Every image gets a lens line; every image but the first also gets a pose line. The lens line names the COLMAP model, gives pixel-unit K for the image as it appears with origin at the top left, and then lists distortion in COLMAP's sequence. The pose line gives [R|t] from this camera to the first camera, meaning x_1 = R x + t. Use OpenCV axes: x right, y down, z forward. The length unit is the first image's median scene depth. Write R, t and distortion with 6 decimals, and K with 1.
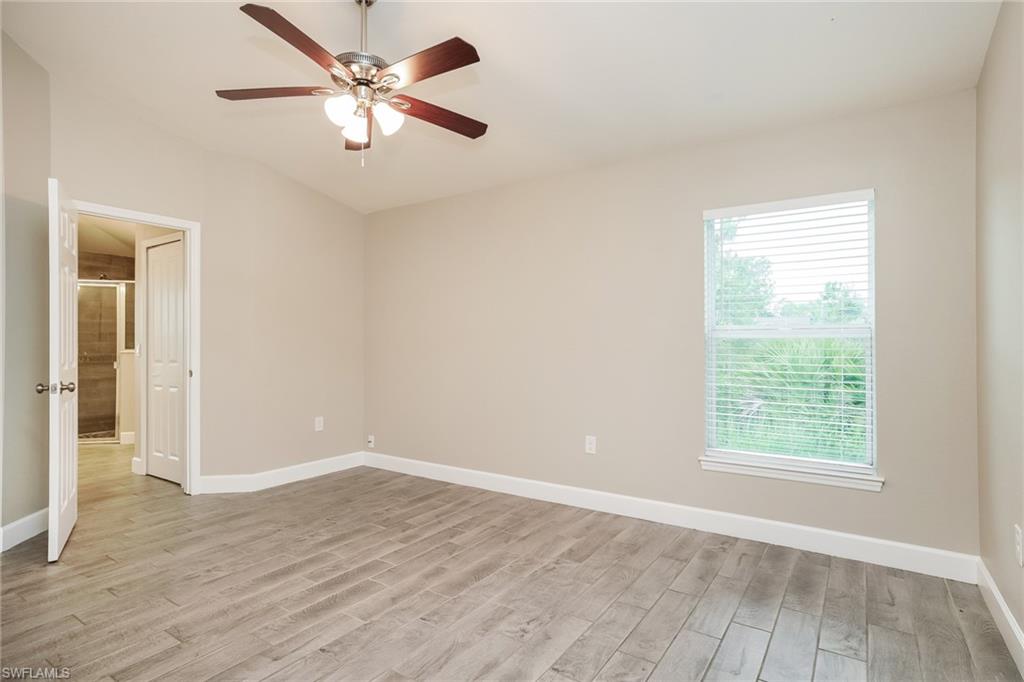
lens RADIAL K [[522.9, 0, 513.8], [0, 522.9, 338.1], [0, 0, 1]] dist [0.006546, 0.001108]
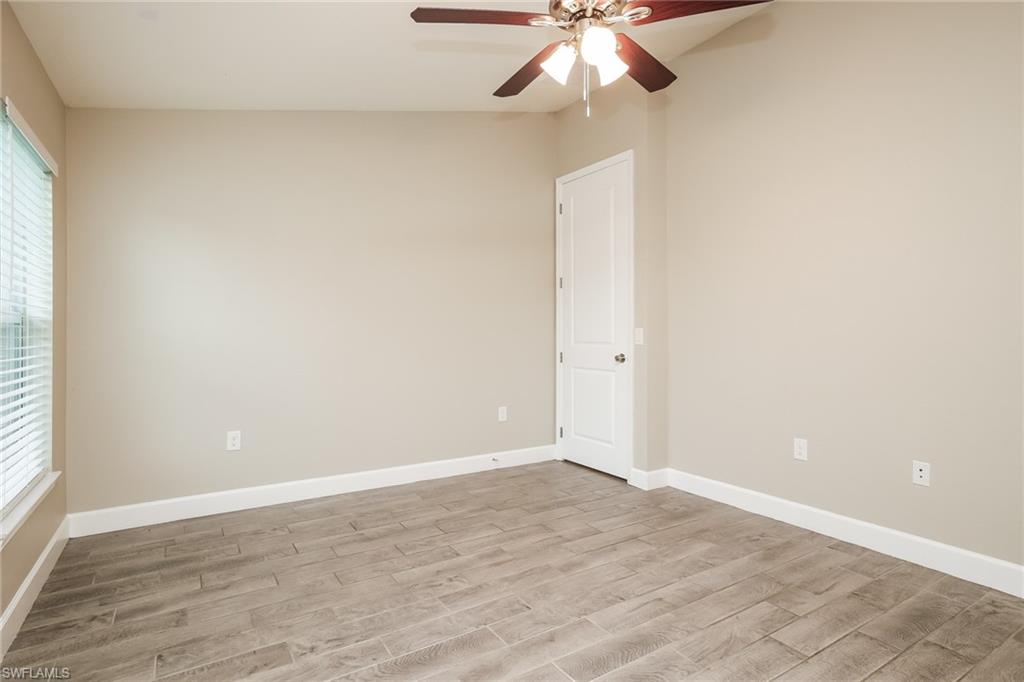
lens RADIAL K [[522.9, 0, 511.4], [0, 522.9, 337.0], [0, 0, 1]] dist [0.006546, 0.001108]
pose [[-0.912537, -0.003153, 0.408982, -0.537442], [-0.002132, 0.999993, 0.002953, 0.024507], [-0.408988, 0.001823, -0.912538, 1.885149]]
